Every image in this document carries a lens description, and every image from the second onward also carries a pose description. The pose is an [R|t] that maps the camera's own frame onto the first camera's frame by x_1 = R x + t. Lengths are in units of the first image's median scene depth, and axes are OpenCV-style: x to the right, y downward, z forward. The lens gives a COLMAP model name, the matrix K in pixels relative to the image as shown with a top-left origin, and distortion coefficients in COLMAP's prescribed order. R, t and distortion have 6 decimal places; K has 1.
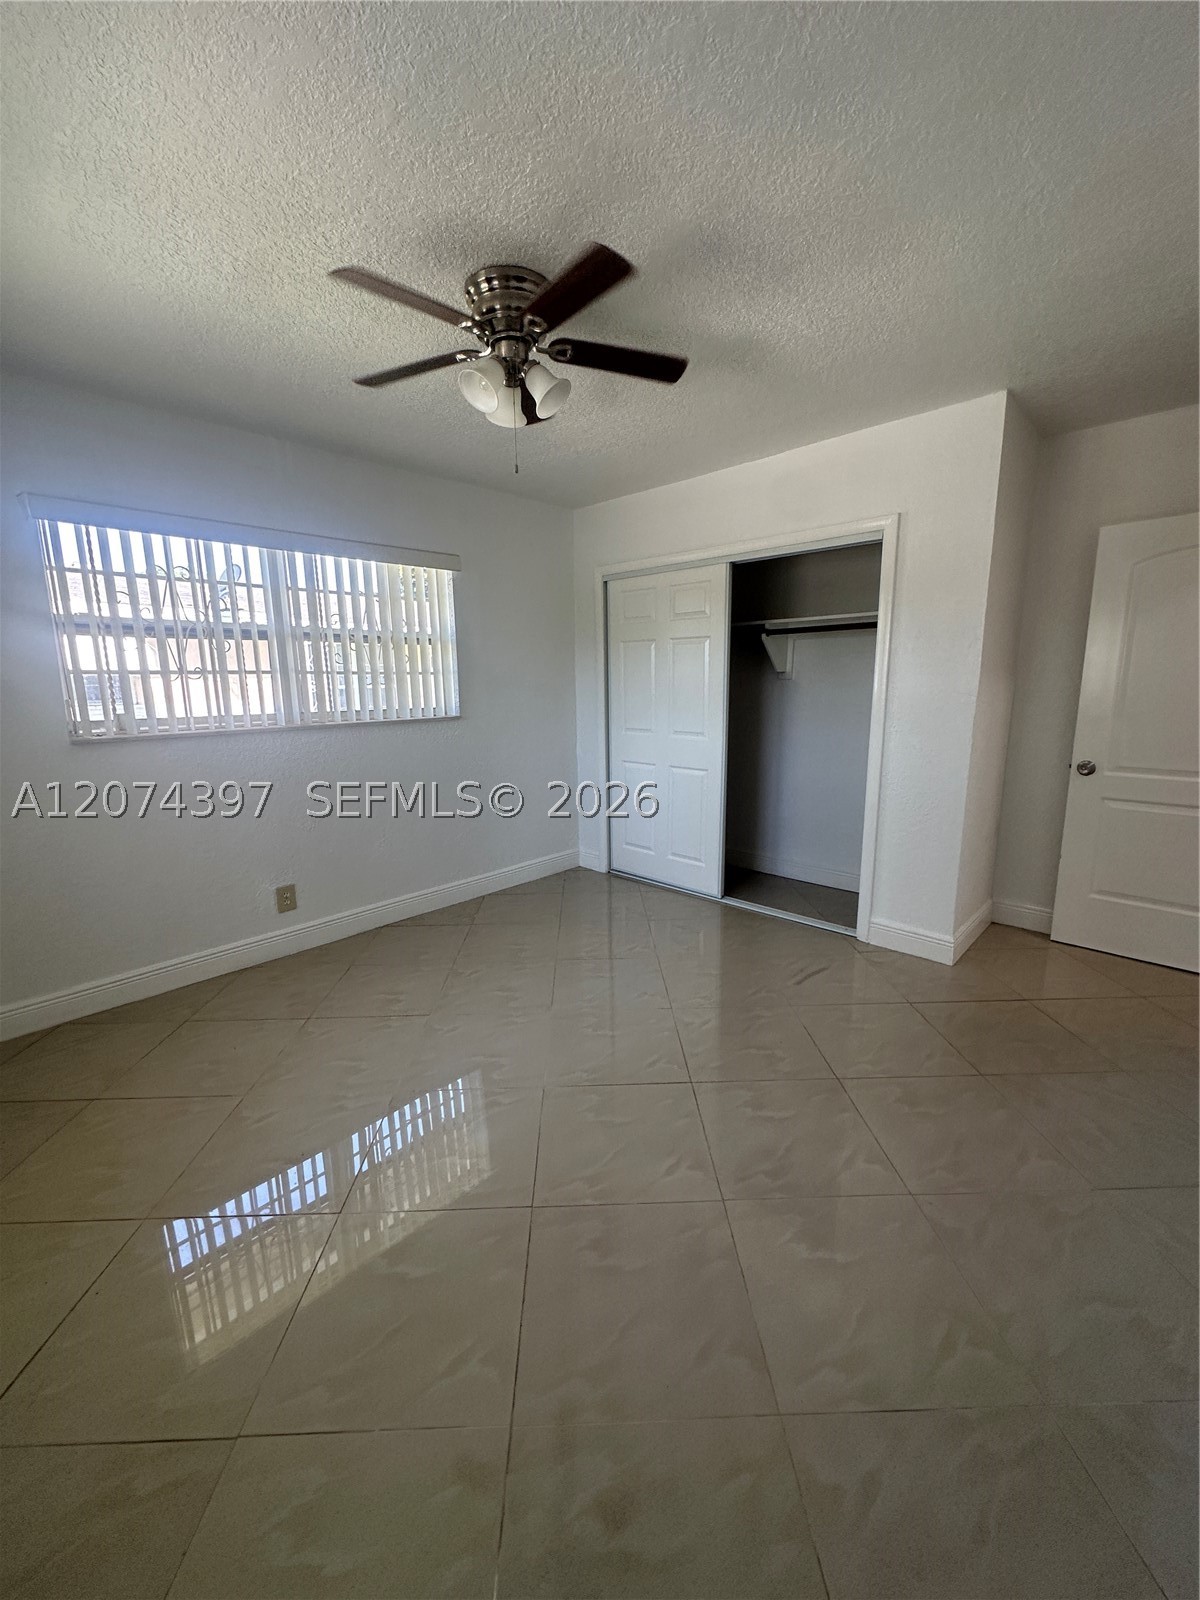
lens RADIAL K [[640.2, 0, 600.4], [0, 640.2, 802.2], [0, 0, 1]] dist [-0.000831, 0.000342]
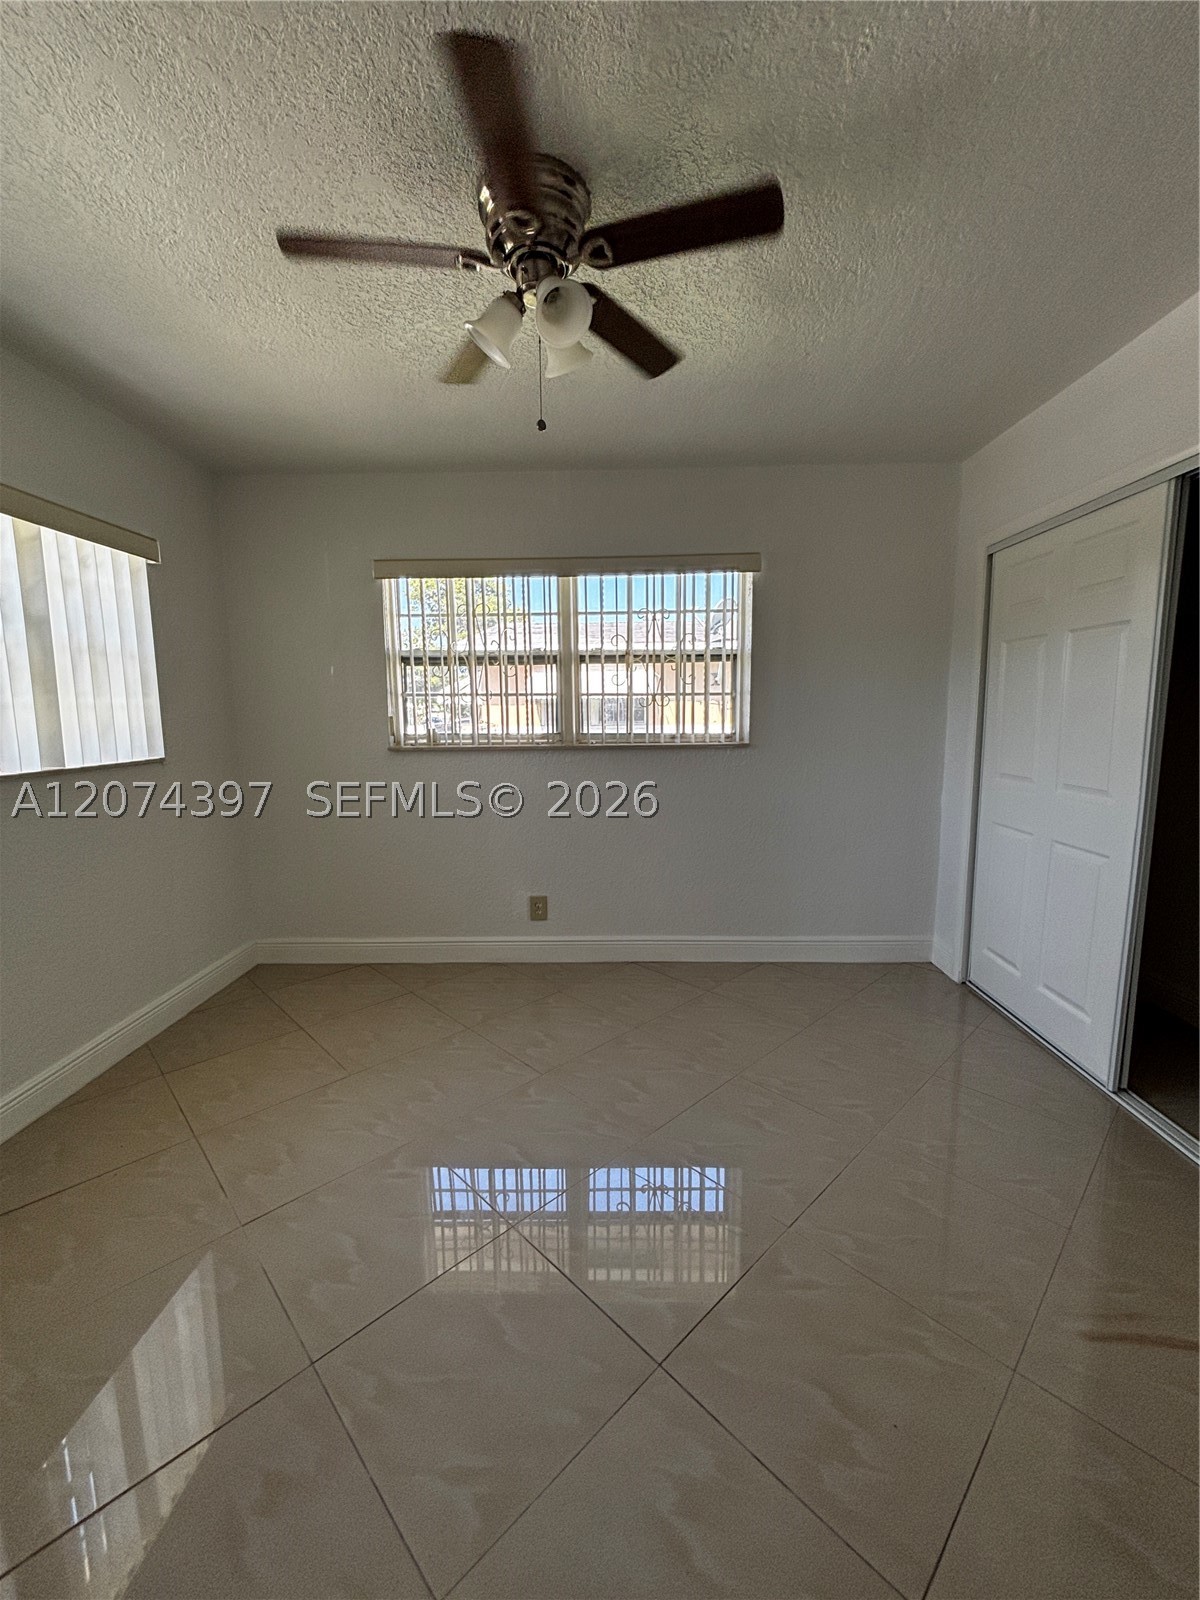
lens RADIAL K [[646.6, 0, 603.8], [0, 646.6, 800.4], [0, 0, 1]] dist [0.000853, 0.000151]
pose [[0.675116, 0.107137, -0.729891, 0.331729], [-0.136771, 0.990423, 0.018871, -0.059552], [0.724922, 0.087088, 0.683303, 0.342262]]
